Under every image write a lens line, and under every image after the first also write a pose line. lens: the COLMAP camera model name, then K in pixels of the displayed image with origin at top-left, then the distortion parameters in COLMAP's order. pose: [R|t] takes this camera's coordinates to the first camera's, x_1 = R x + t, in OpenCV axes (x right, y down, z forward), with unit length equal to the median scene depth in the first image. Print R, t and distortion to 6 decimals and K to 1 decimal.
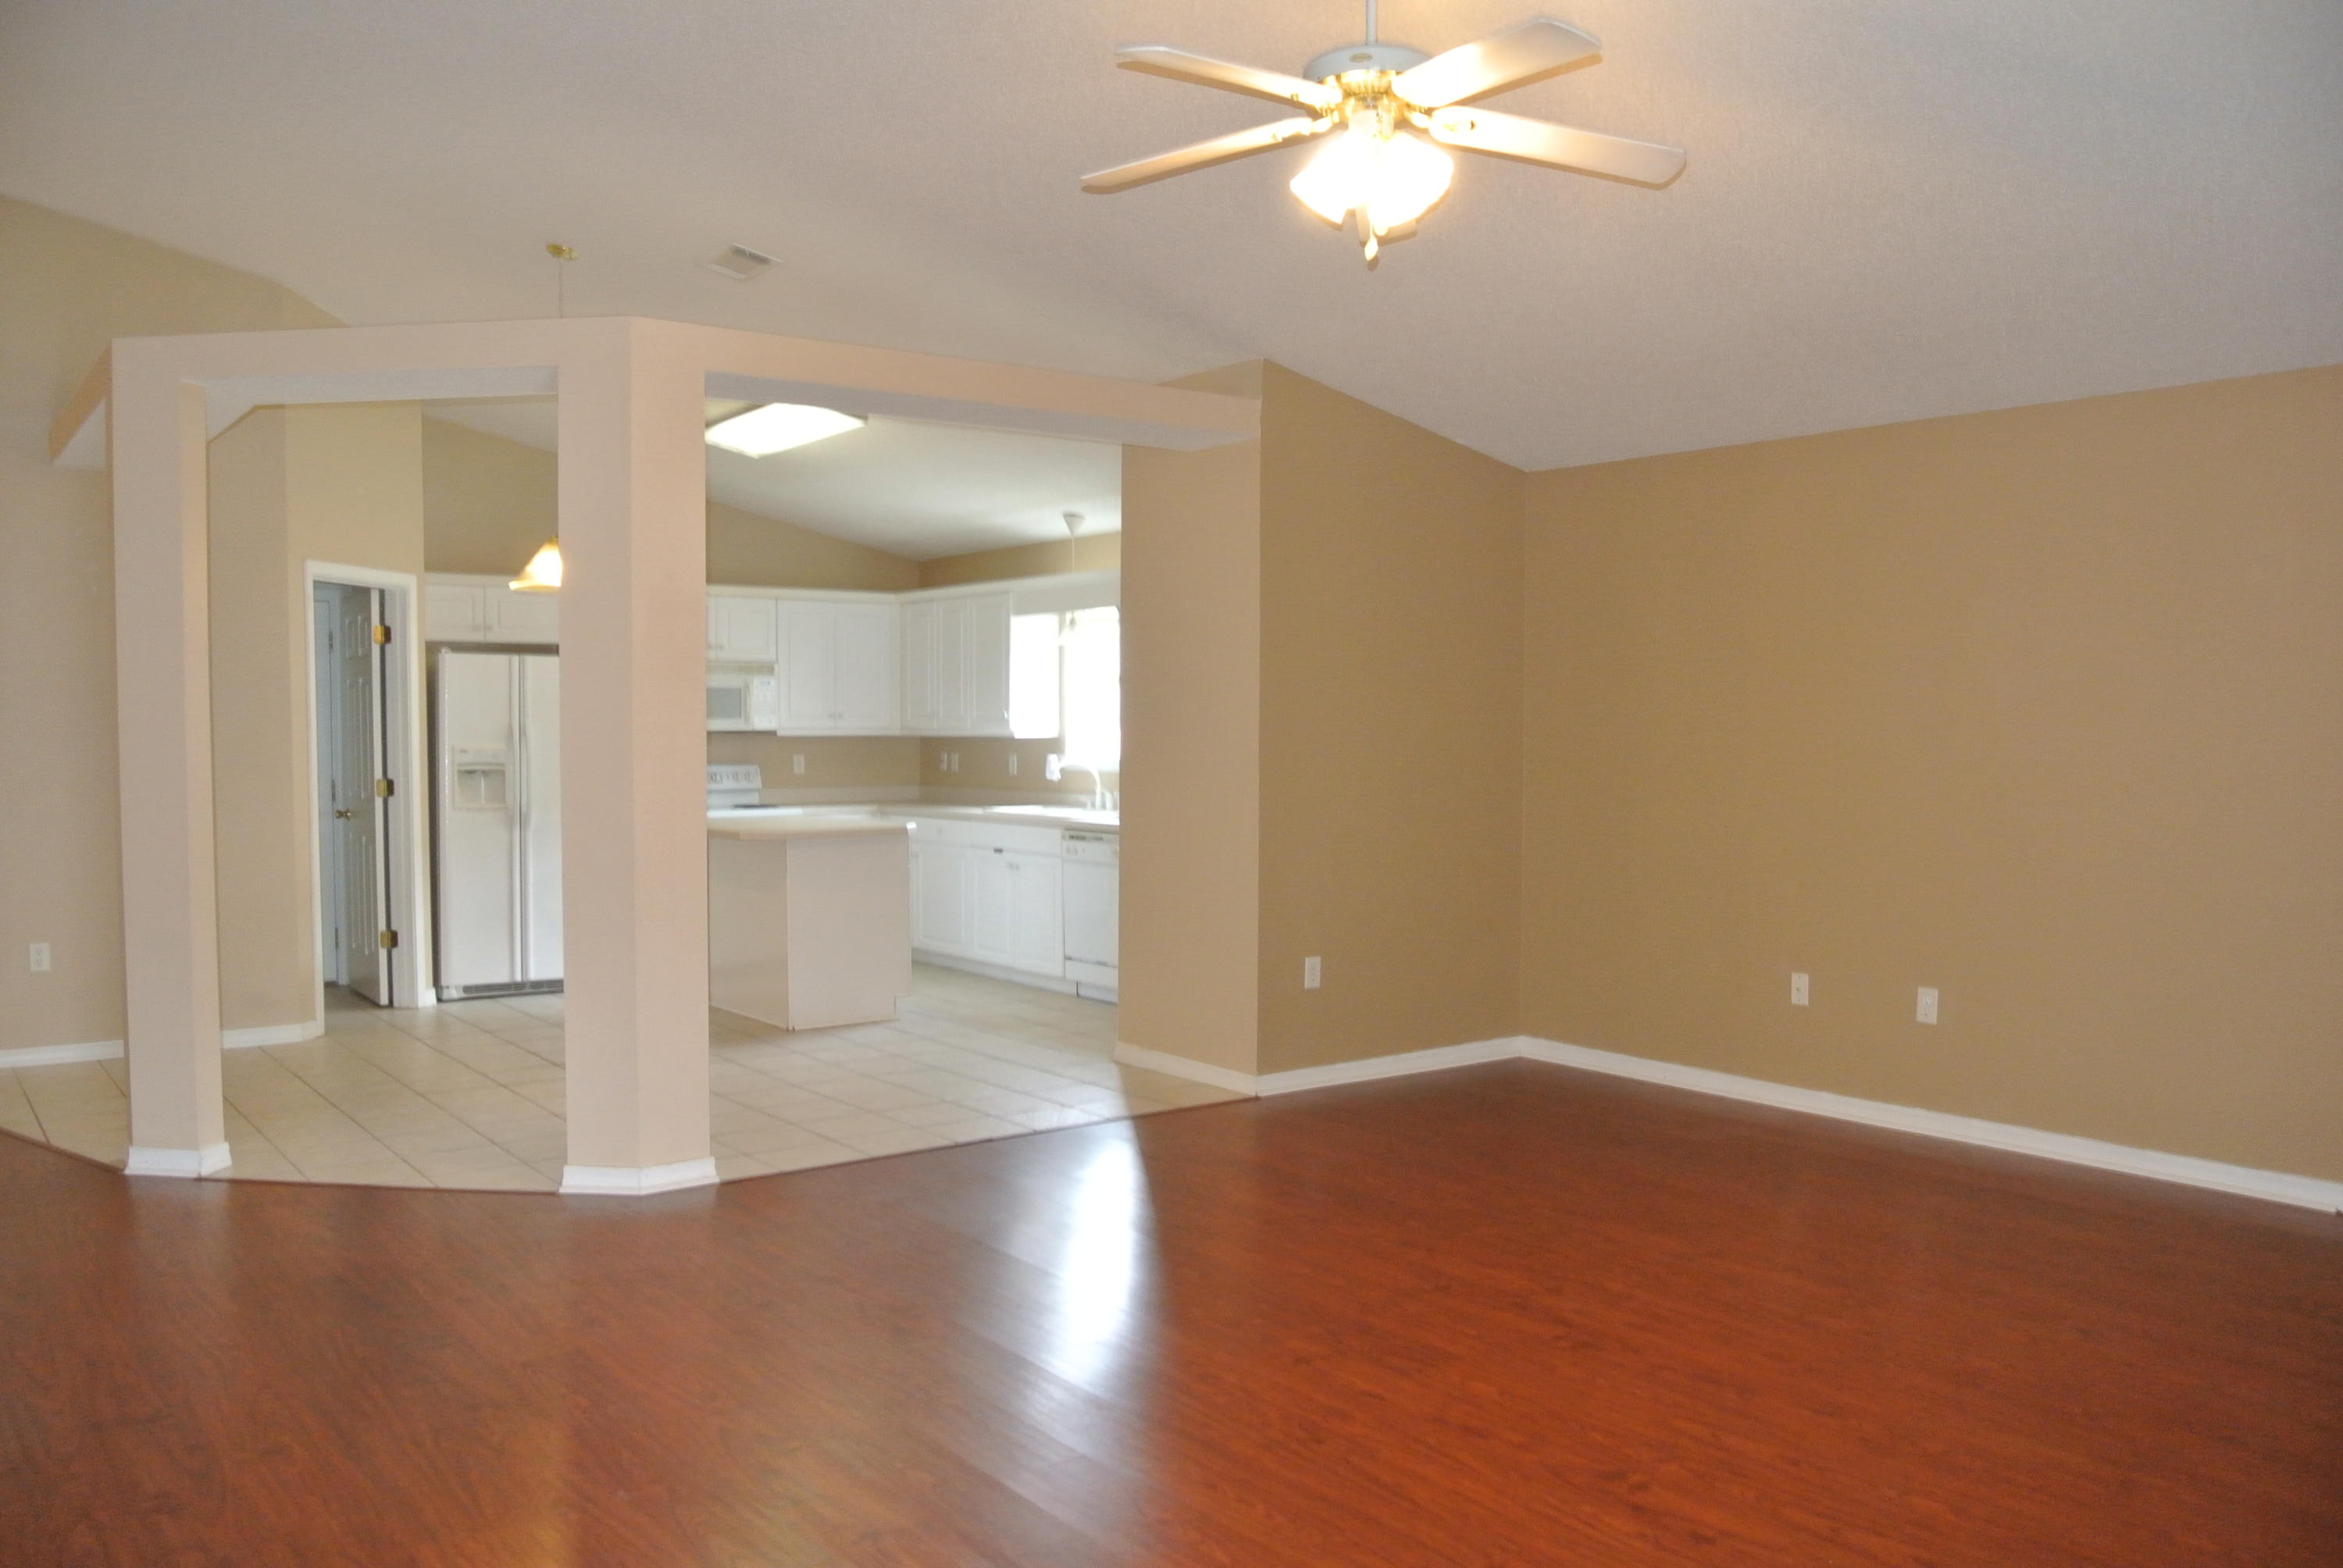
lens RADIAL K [[1822.2, 0, 1172.4], [0, 1822.2, 784.2], [0, 0, 1]] dist [0.002207, -0.000782]
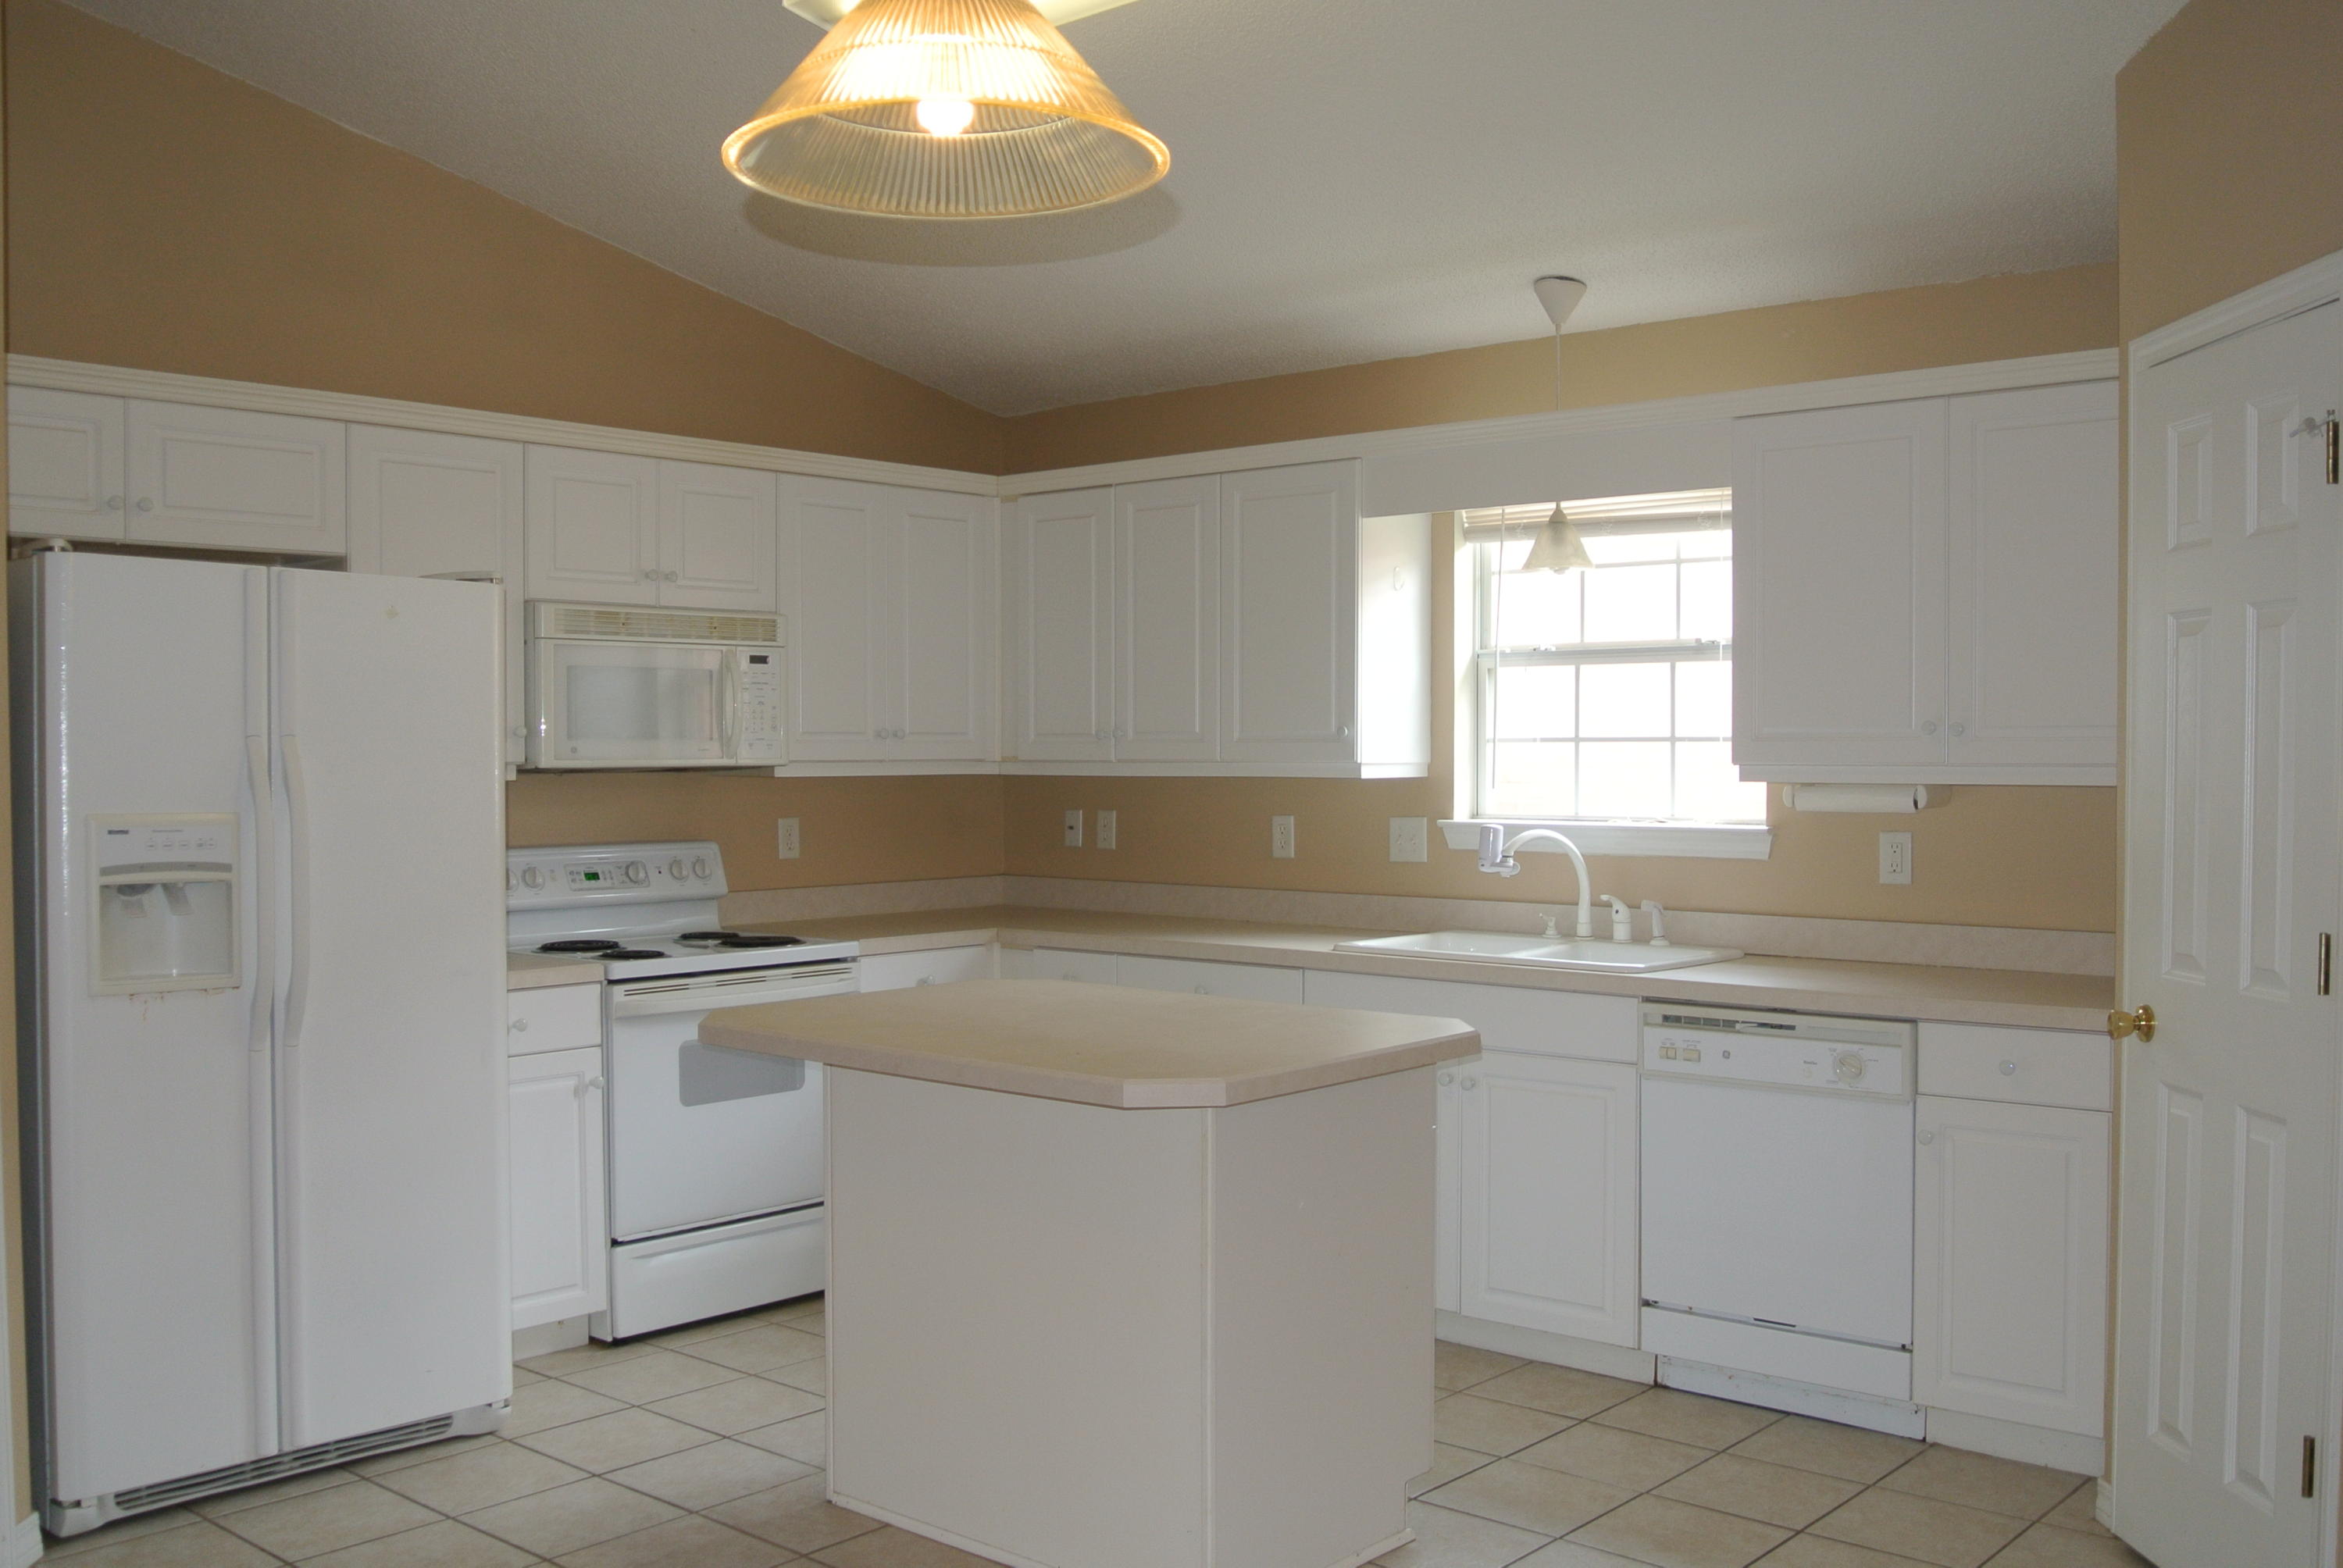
lens RADIAL K [[2130.8, 0, 1172.7], [0, 2130.8, 782.3], [0, 0, 1]] dist [-0.007675, 0.000000]
pose [[0.973835, -0.004257, 0.227217, -0.260339], [0.007816, 0.999860, -0.014765, -0.018395], [-0.227122, 0.016155, 0.973732, 0.504817]]
